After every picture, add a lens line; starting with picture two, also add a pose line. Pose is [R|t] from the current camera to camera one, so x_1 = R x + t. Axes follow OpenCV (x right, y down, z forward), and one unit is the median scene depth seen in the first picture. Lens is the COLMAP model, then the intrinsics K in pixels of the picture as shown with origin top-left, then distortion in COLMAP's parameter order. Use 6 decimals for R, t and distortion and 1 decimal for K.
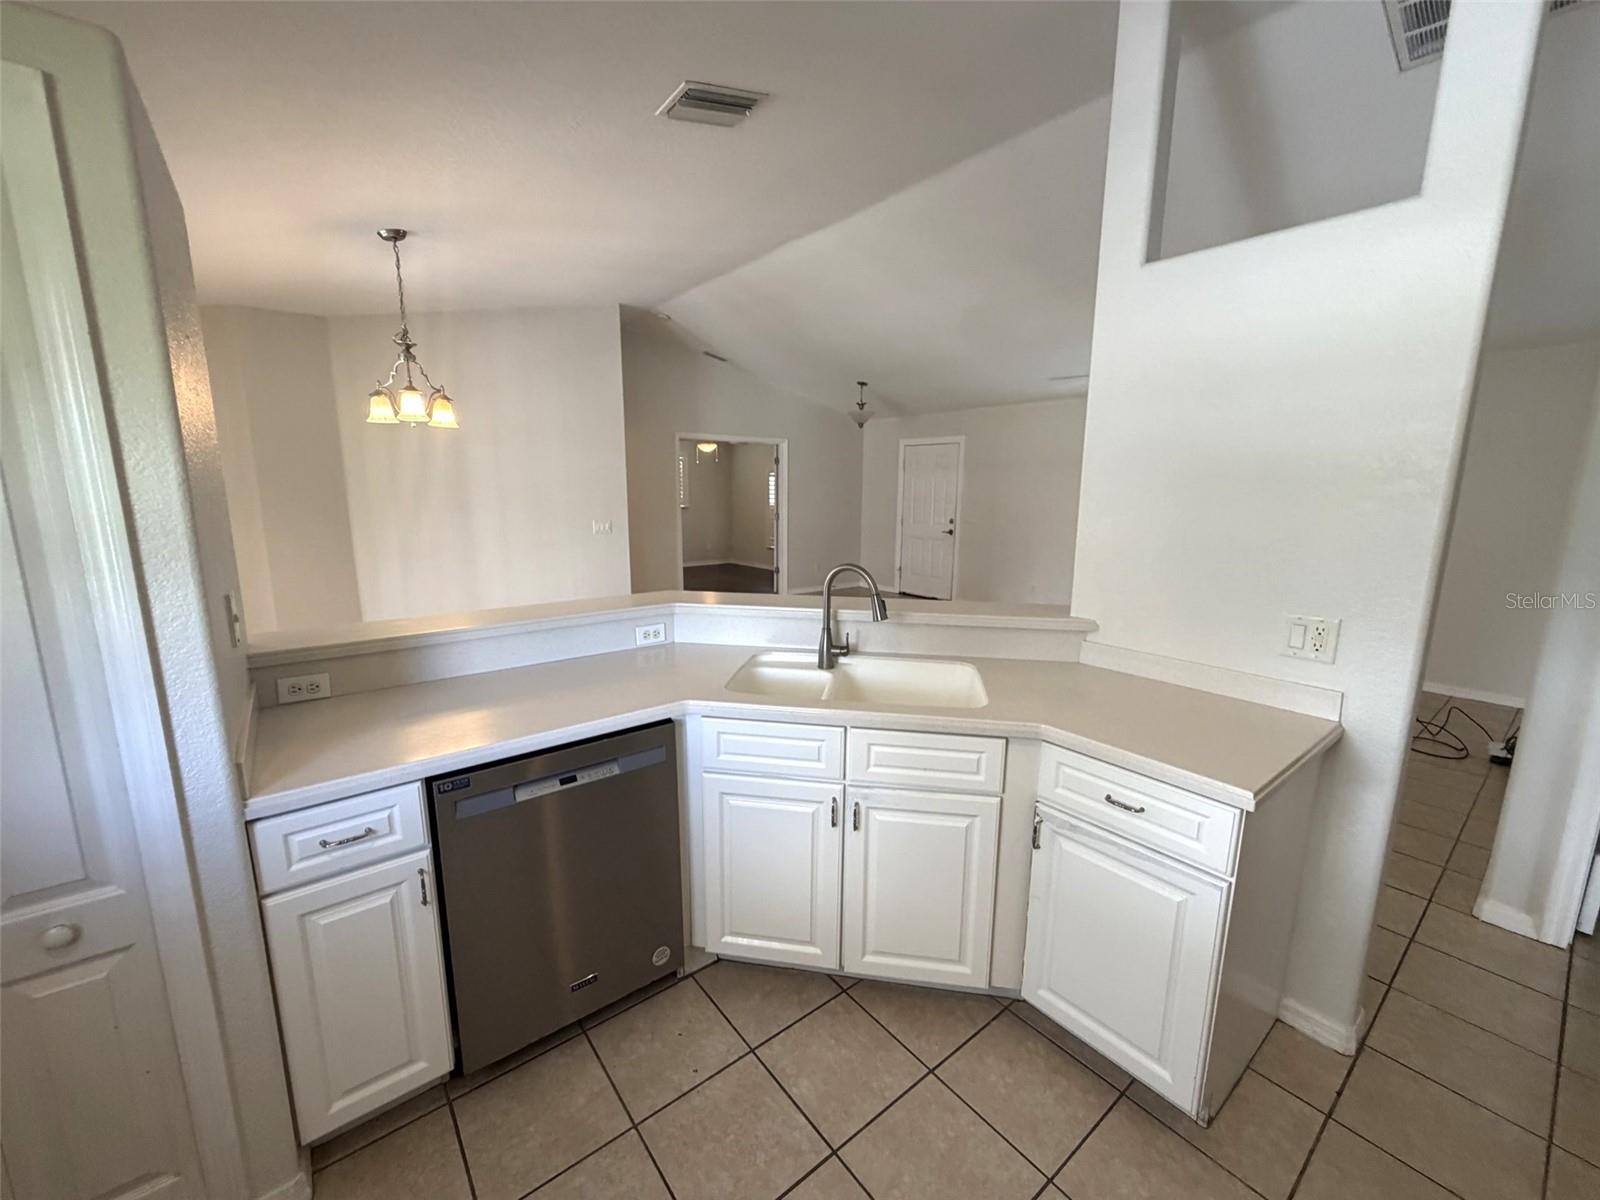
lens RADIAL K [[639.1, 0, 794.6], [0, 639.1, 602.7], [0, 0, 1]] dist [0.001806, -0.000153]
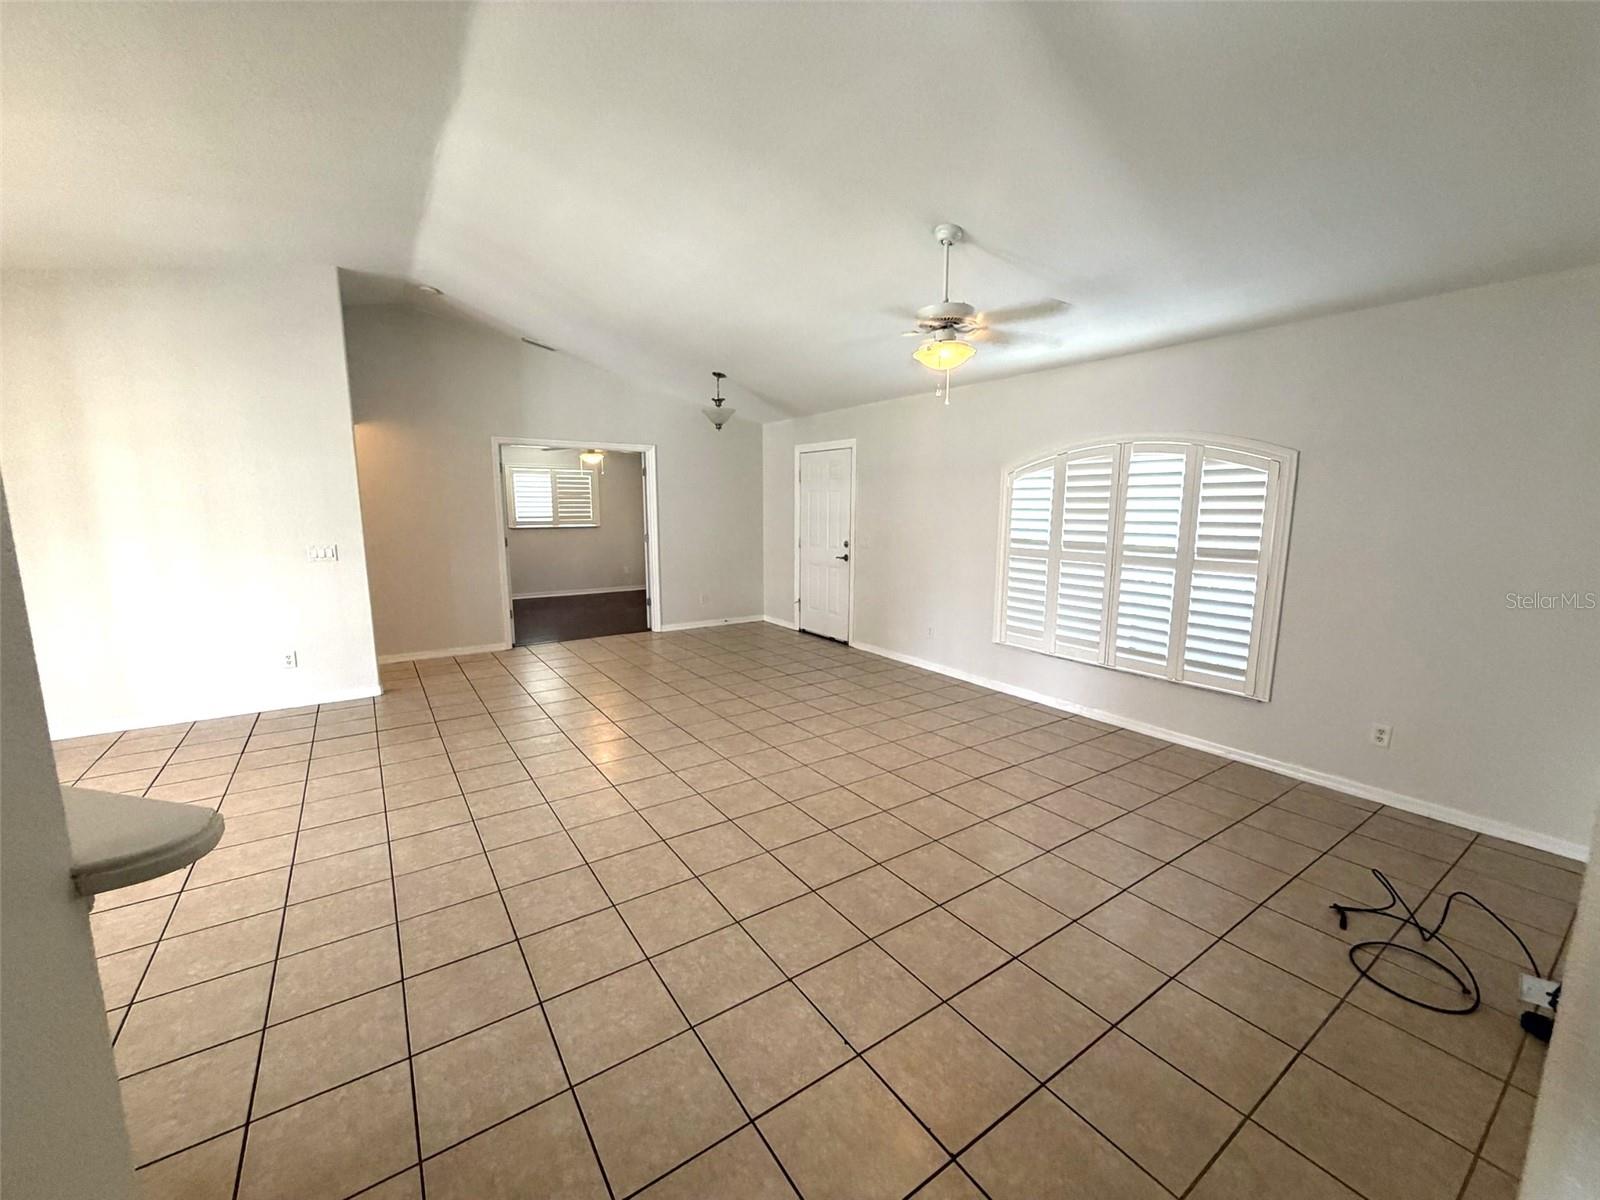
lens RADIAL K [[646.4, 0, 797.4], [0, 646.4, 590.1], [0, 0, 1]] dist [0.005558, -0.000146]
pose [[0.997553, 0.006426, -0.069622, 0.239250], [-0.010013, 0.998633, -0.051295, -0.027398], [0.069197, 0.051866, 0.996254, 0.187385]]
